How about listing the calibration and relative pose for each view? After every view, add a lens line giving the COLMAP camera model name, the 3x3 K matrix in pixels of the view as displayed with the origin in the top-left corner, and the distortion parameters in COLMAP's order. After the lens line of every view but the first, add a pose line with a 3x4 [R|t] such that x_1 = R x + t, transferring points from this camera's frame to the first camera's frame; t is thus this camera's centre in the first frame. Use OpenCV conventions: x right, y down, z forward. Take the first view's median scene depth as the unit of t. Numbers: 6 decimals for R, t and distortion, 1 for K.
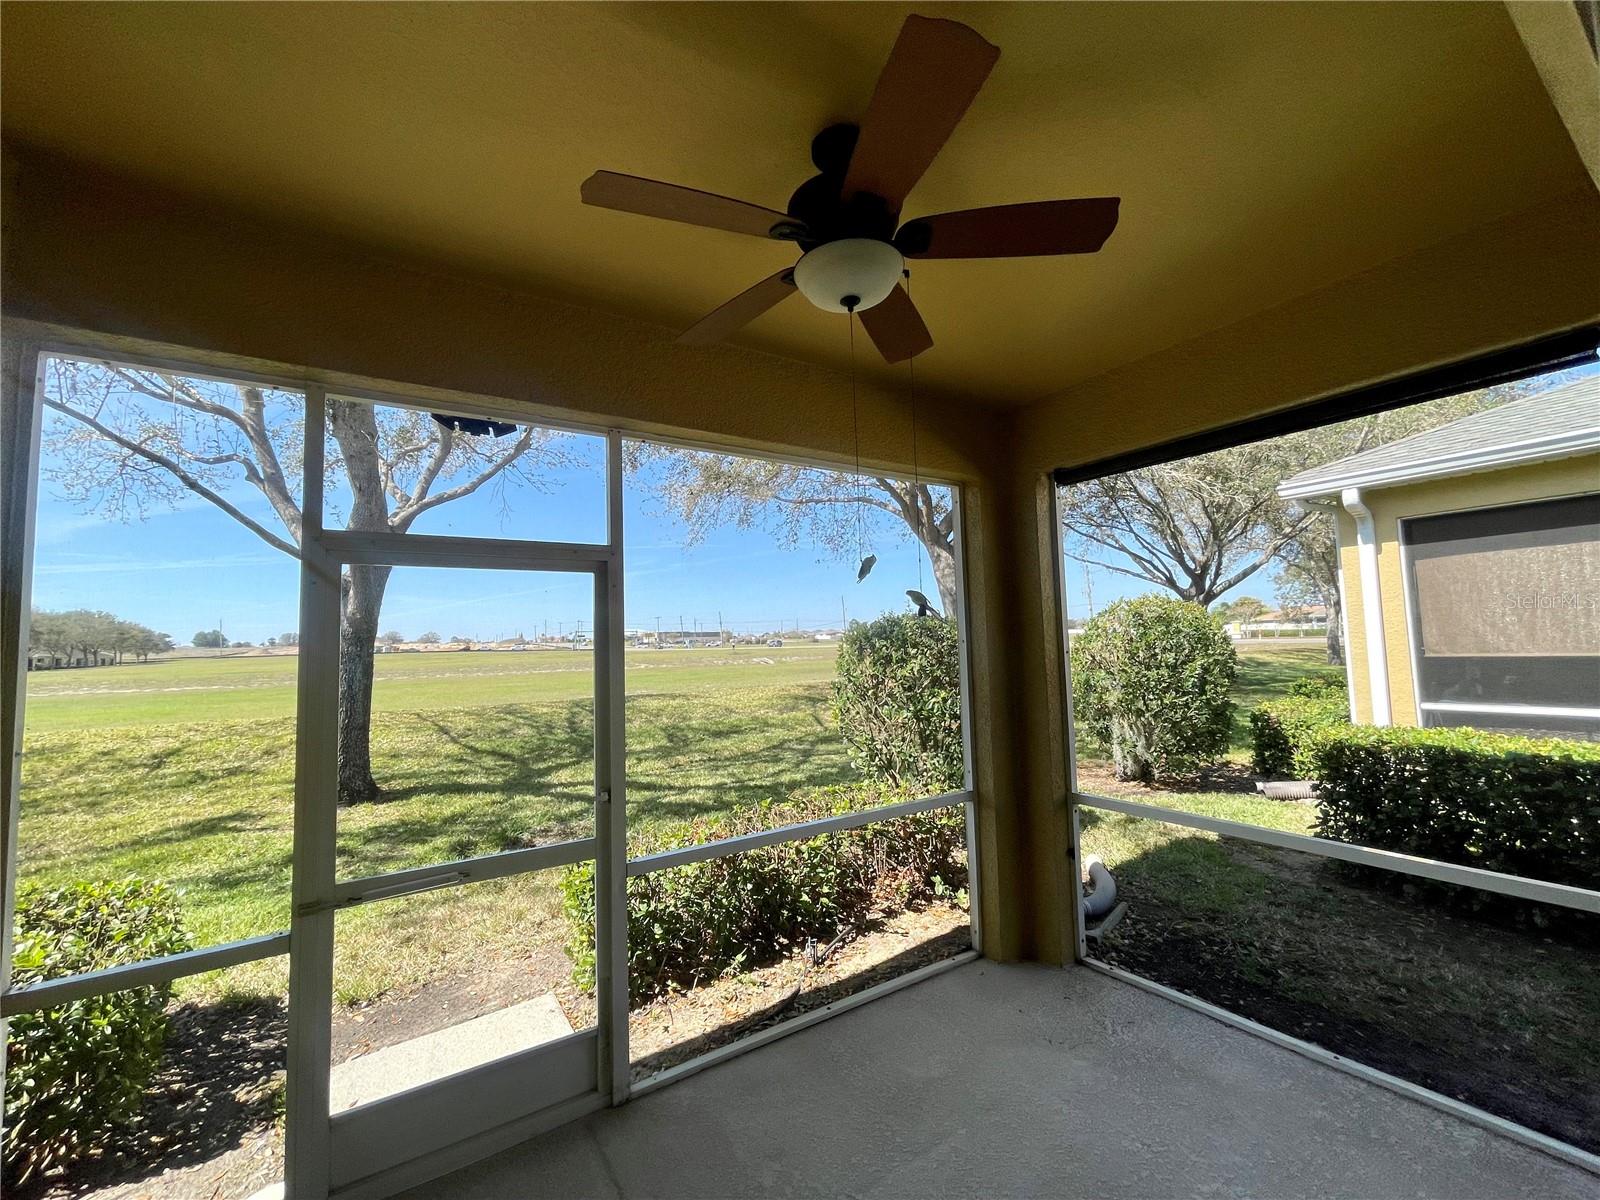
lens RADIAL K [[659.1, 0, 800.0], [0, 659.1, 600.0], [0, 0, 1]] dist [-0.001630, 0.000134]
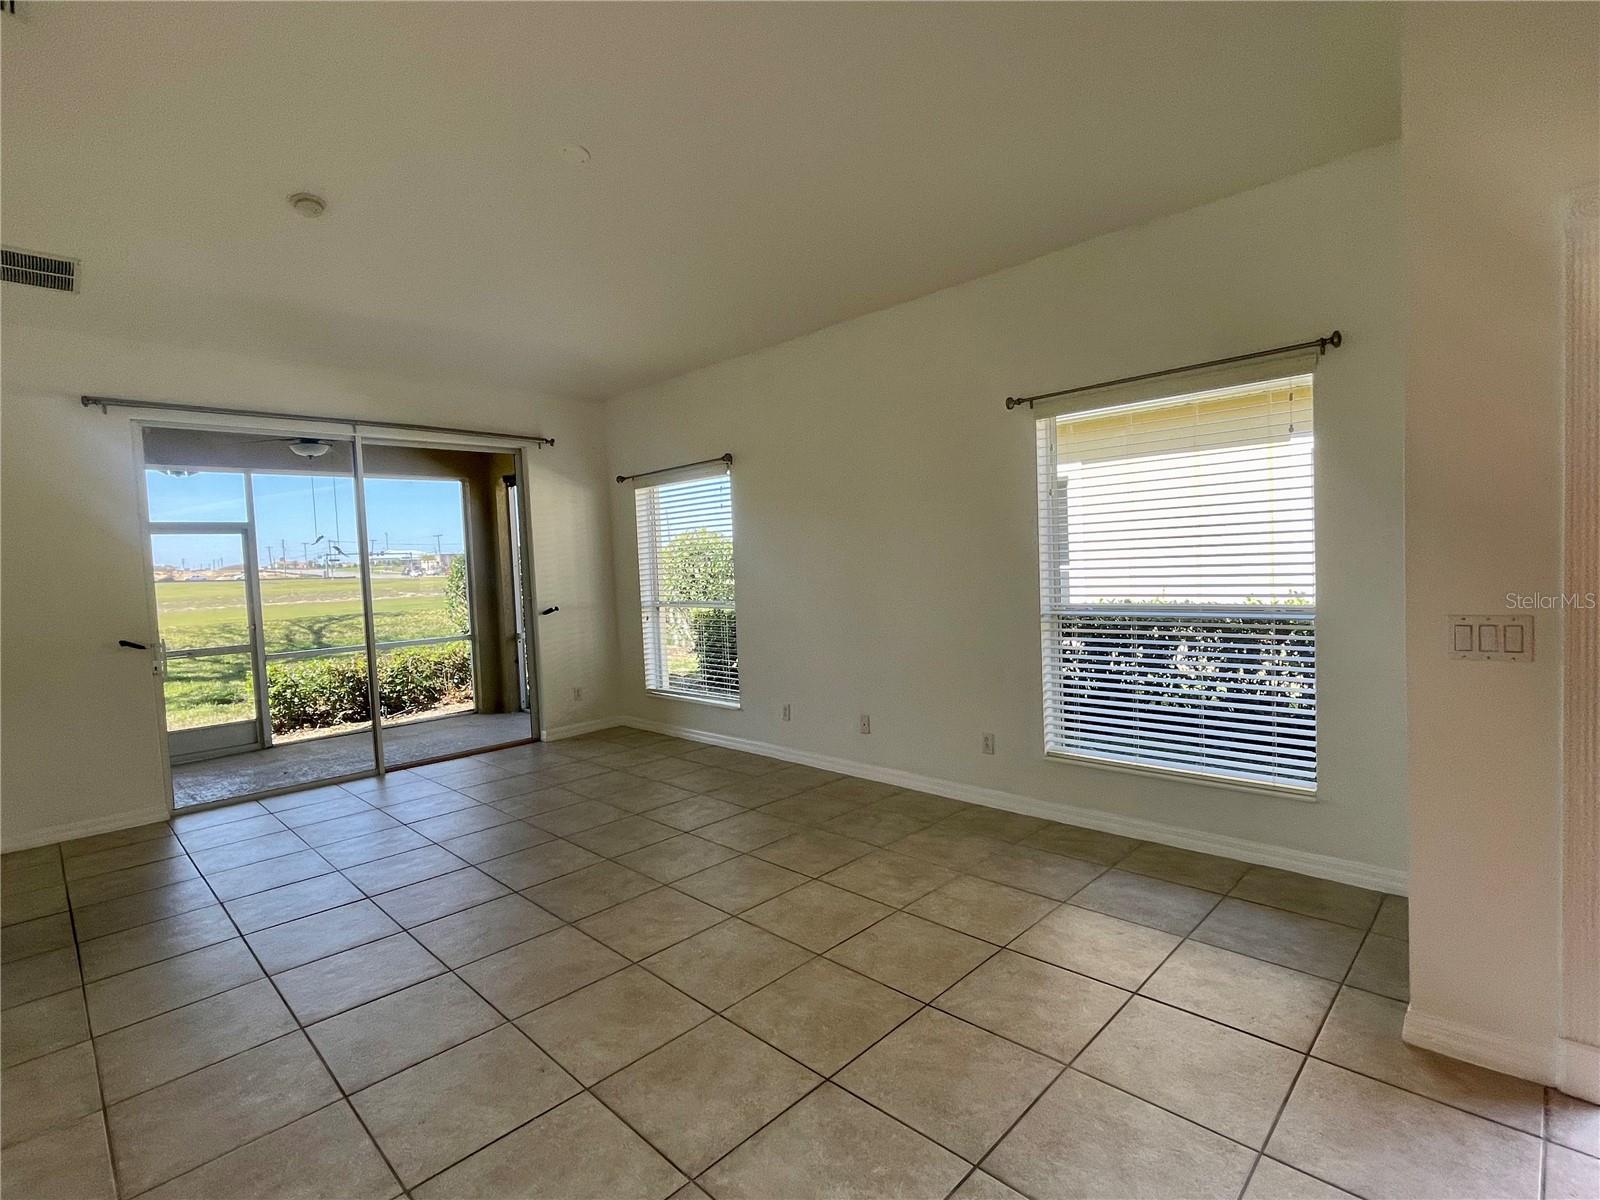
lens RADIAL K [[774.9, 0, 800.0], [0, 774.9, 600.0], [0, 0, 1]] dist [-0.000399, -0.000034]
pose [[0.976556, -0.020934, 0.214245, 0.646305], [-0.002807, 0.993937, 0.109915, -0.073856], [-0.215247, -0.107939, 0.970576, -1.333861]]
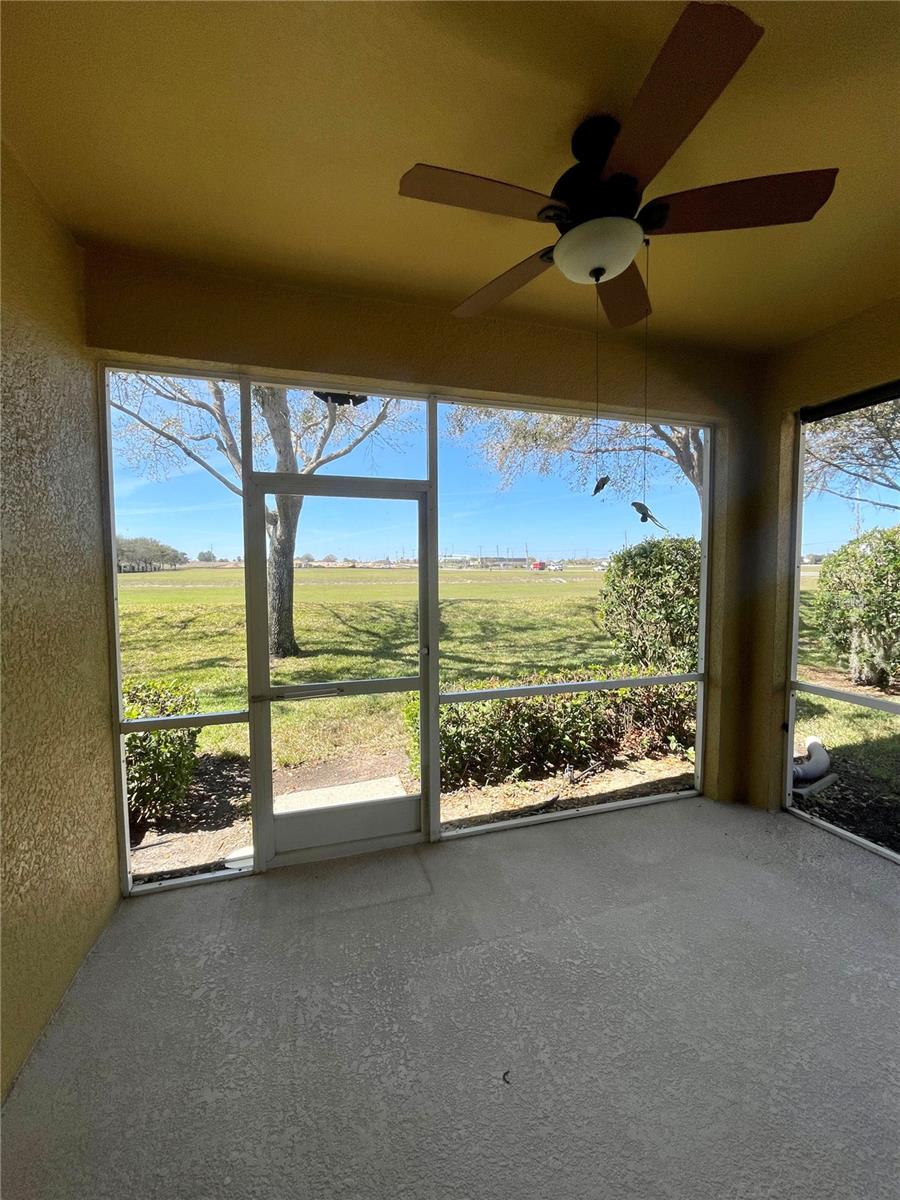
lens RADIAL K [[493.7, 0, 450.0], [0, 493.7, 600.0], [0, 0, 1]] dist [-0.007002, -0.000145]
pose [[0.962782, 0.041079, -0.267139, 0.031809], [-0.004738, 0.990796, 0.135280, 0.017926], [0.270238, -0.128979, 0.954115, -0.025532]]
